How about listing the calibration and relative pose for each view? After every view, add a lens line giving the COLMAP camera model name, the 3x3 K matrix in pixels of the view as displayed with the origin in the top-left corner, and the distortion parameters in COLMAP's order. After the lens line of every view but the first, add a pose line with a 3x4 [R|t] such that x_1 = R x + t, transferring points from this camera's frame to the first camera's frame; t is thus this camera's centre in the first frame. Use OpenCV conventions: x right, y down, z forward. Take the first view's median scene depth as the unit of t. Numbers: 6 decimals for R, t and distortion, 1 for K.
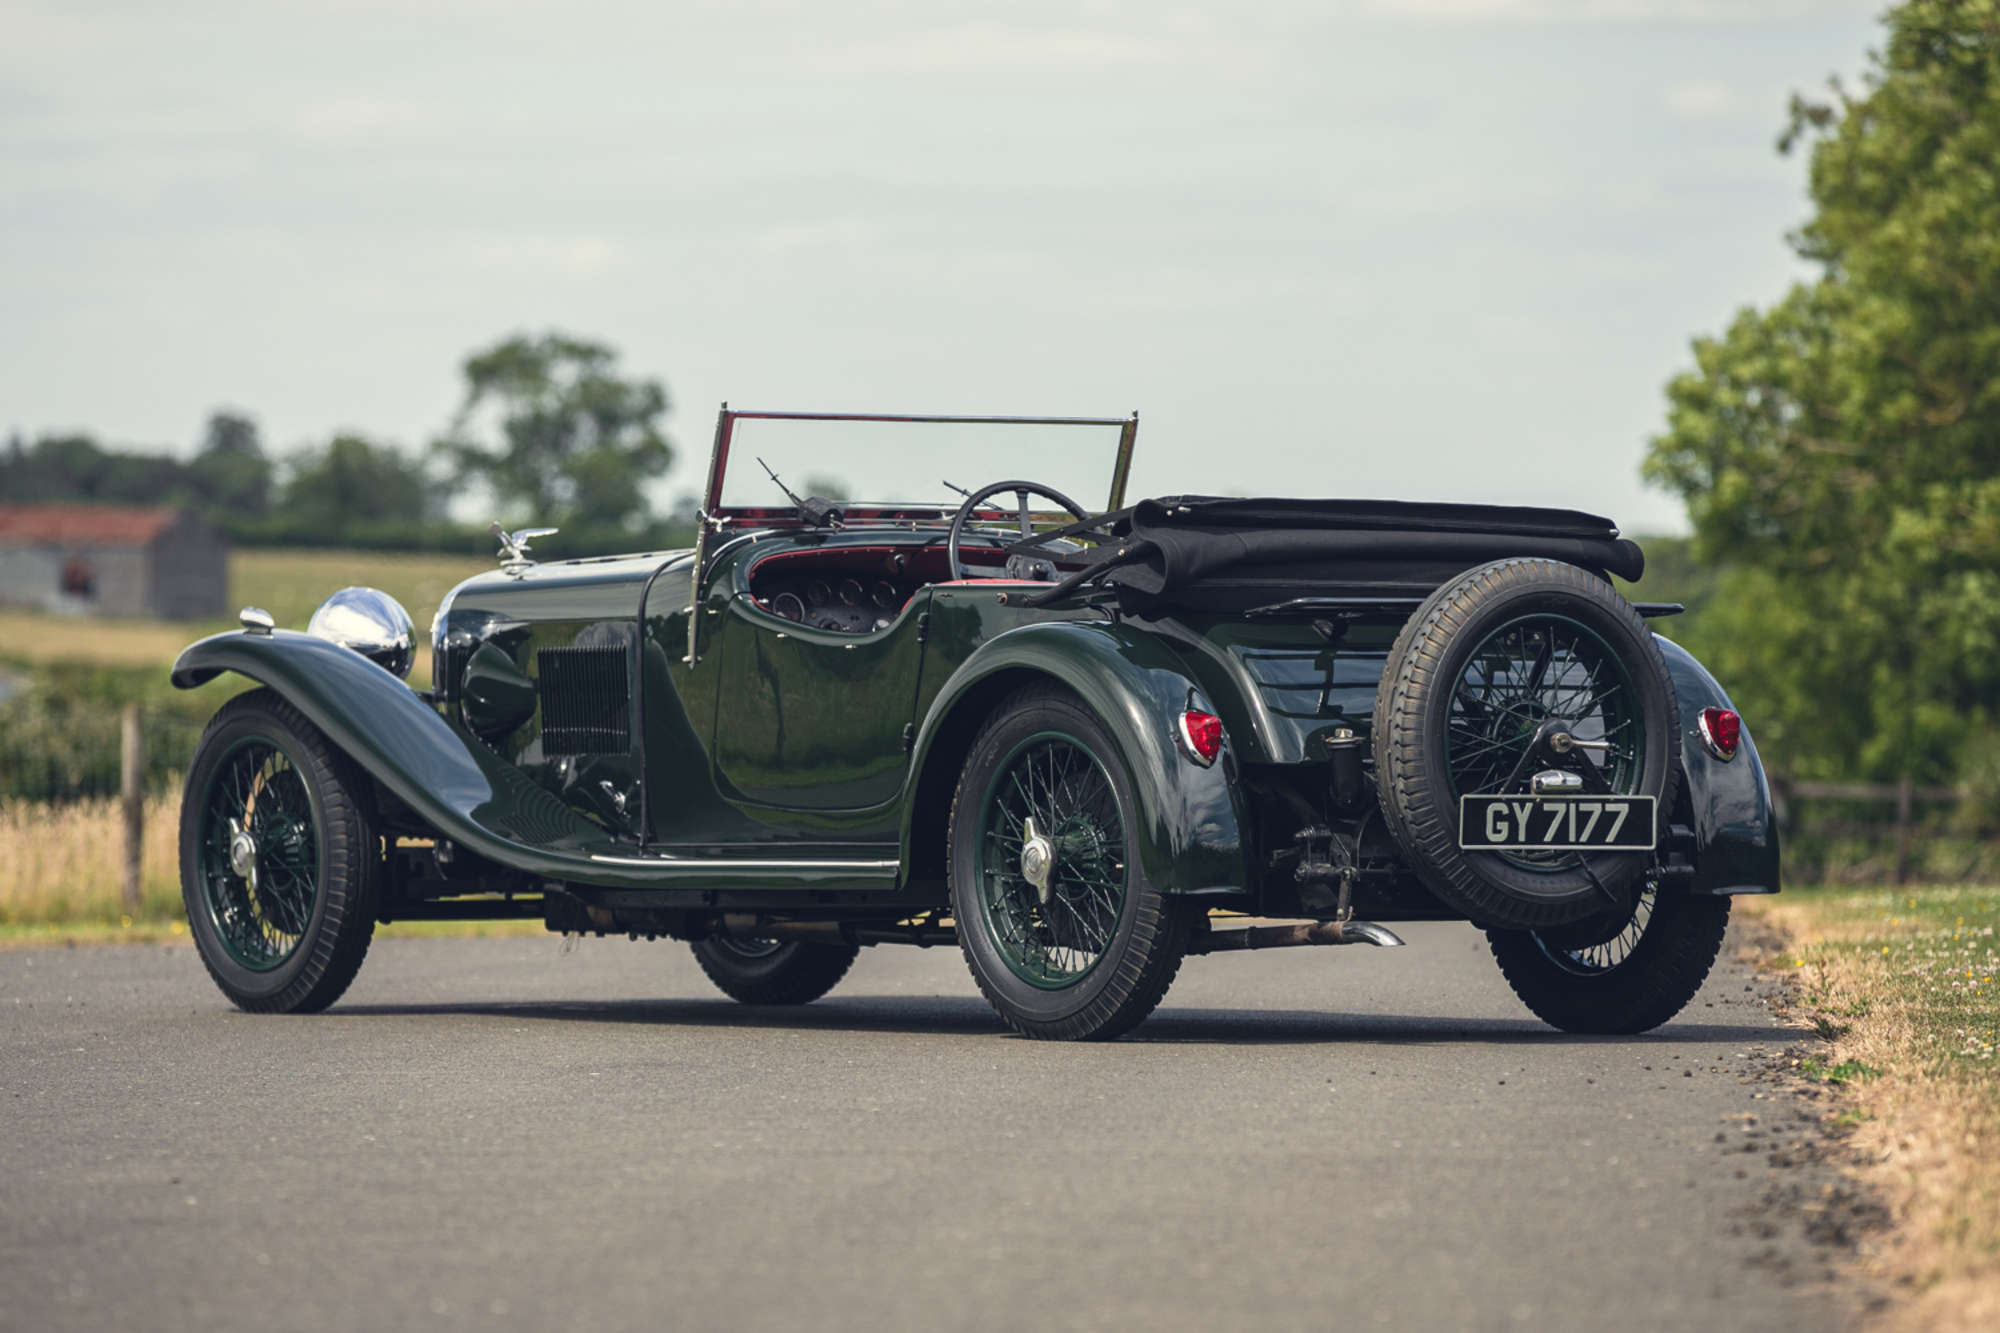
lens RADIAL K [[11227.3, 0, 1000.0], [0, 11227.3, 666.5], [0, 0, 1]] dist [2.078980, 14.655605]
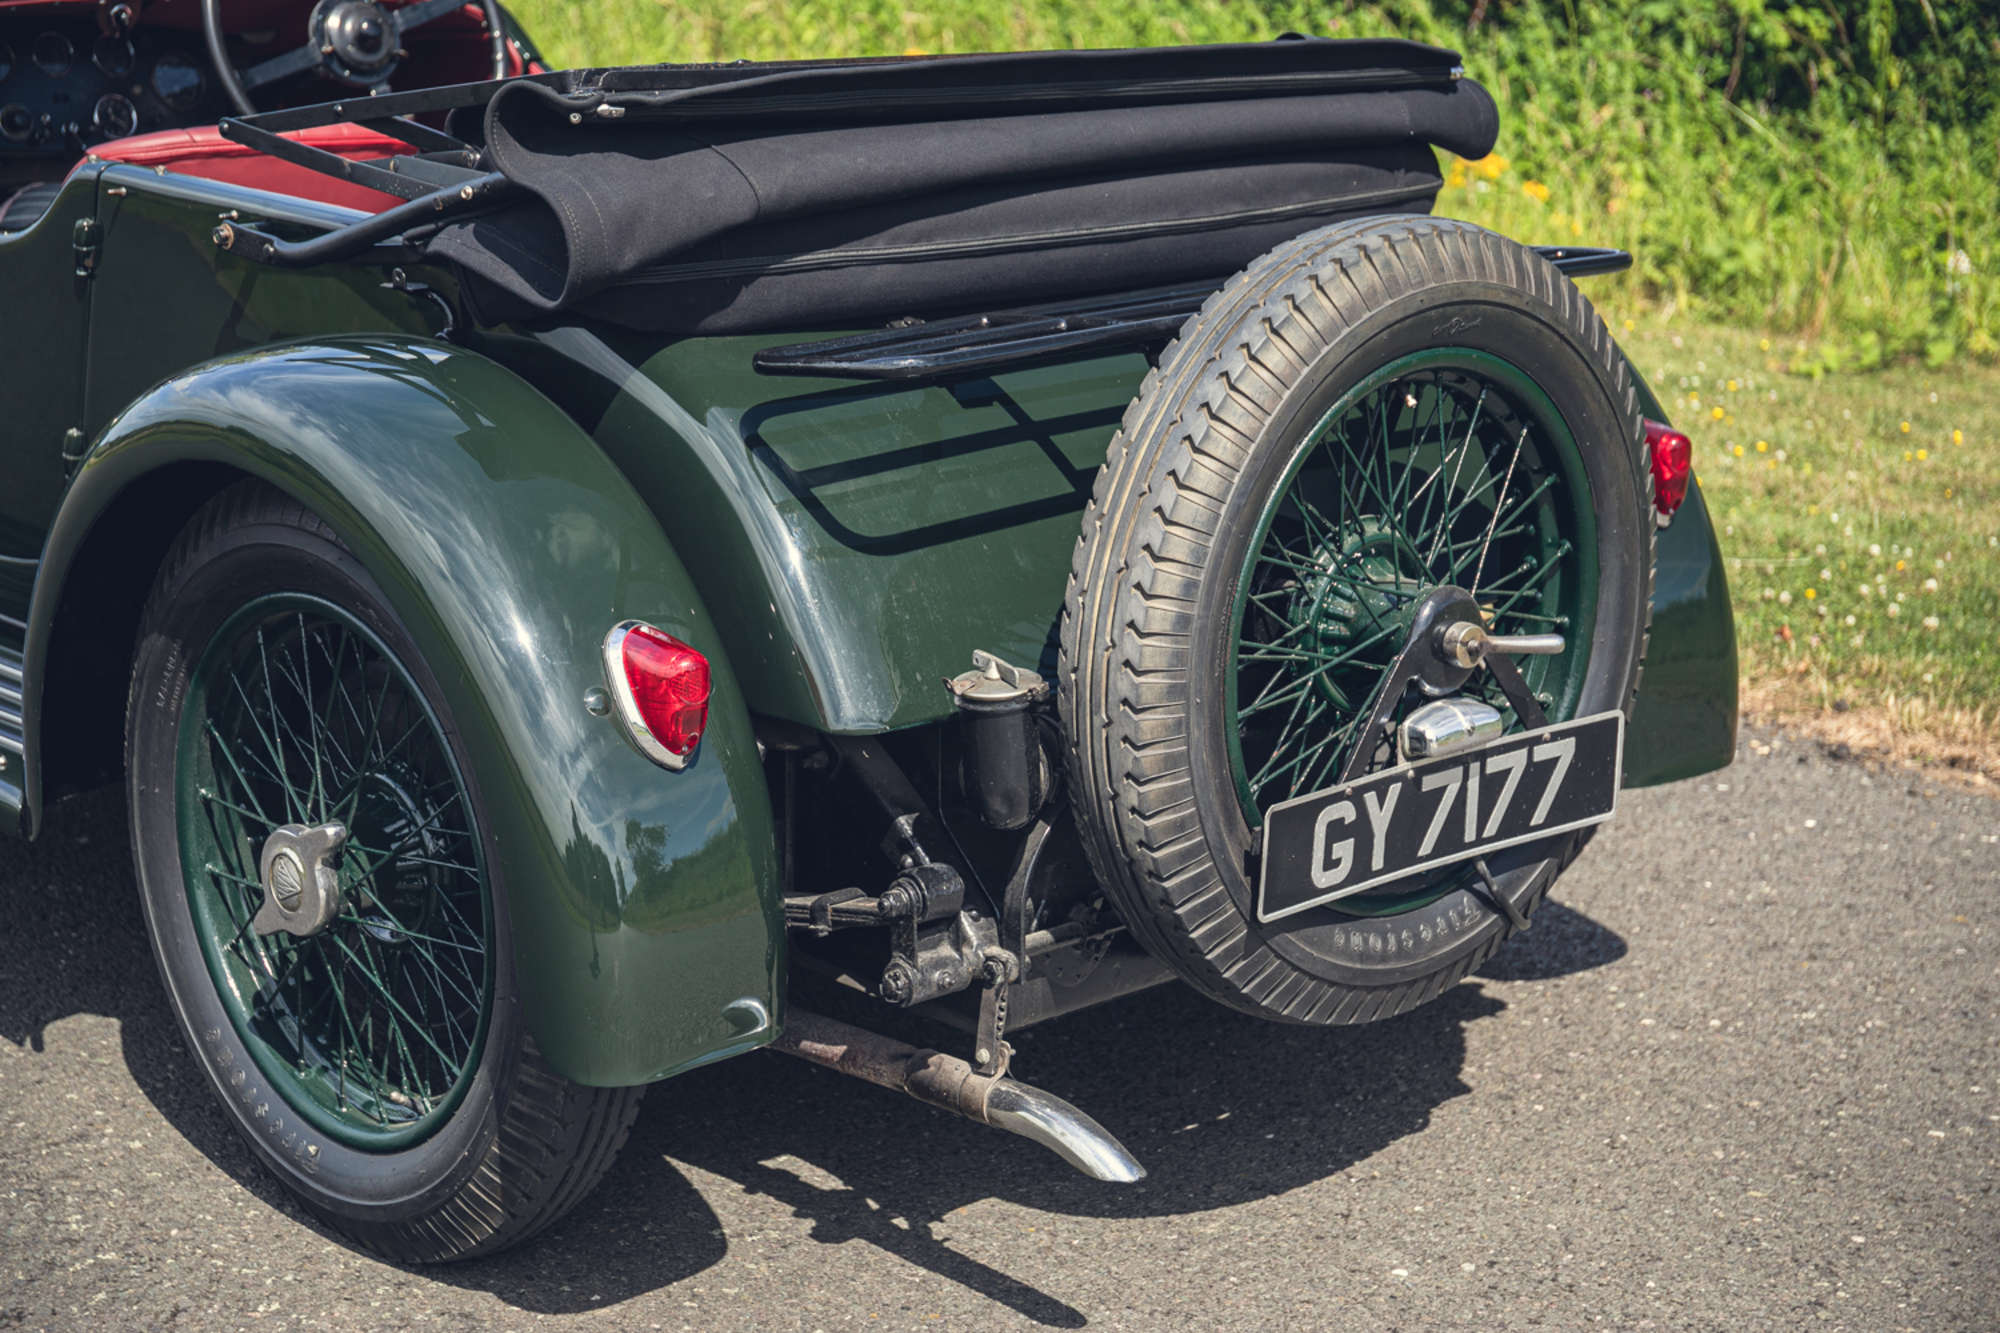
lens RADIAL K [[3690.4, 0, 1006.2], [0, 3690.4, 702.6], [0, 0, 1]] dist [0.079529, 0.320617]
pose [[0.992449, -0.022476, 0.120585, 0.014006], [-0.011425, 0.961858, 0.273310, -0.030853], [-0.122129, -0.272623, 0.954338, 0.862390]]
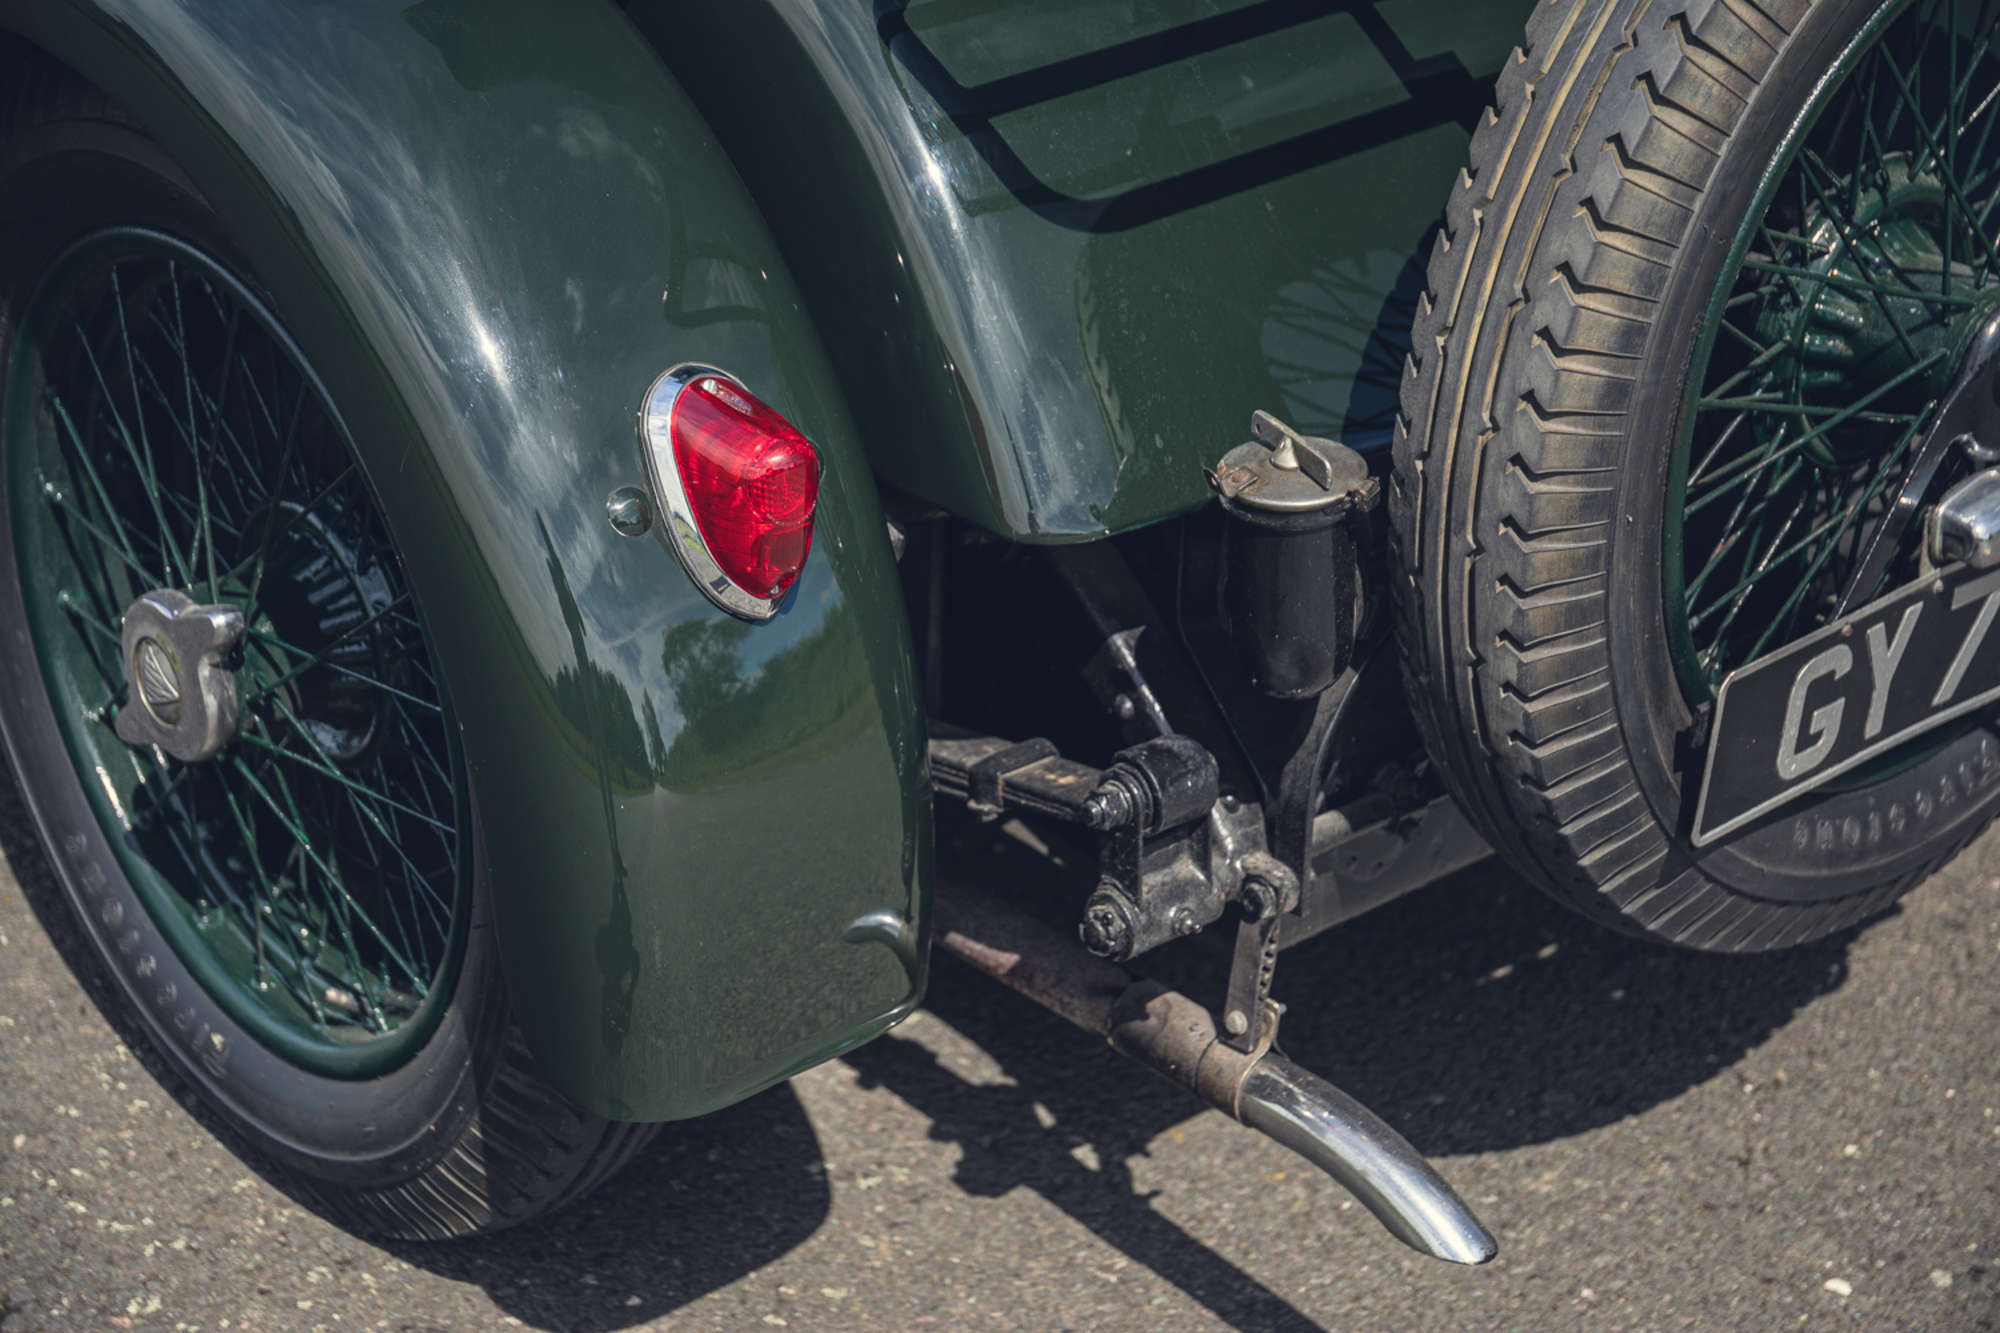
lens RADIAL K [[3690.4, 0, 1006.2], [0, 3690.4, 702.6], [0, 0, 1]] dist [0.079529, 0.320617]
pose [[0.995947, -0.015316, 0.088632, 0.016461], [-0.028331, 0.881823, 0.470729, -0.028252], [-0.085367, -0.471332, 0.877815, 0.919772]]
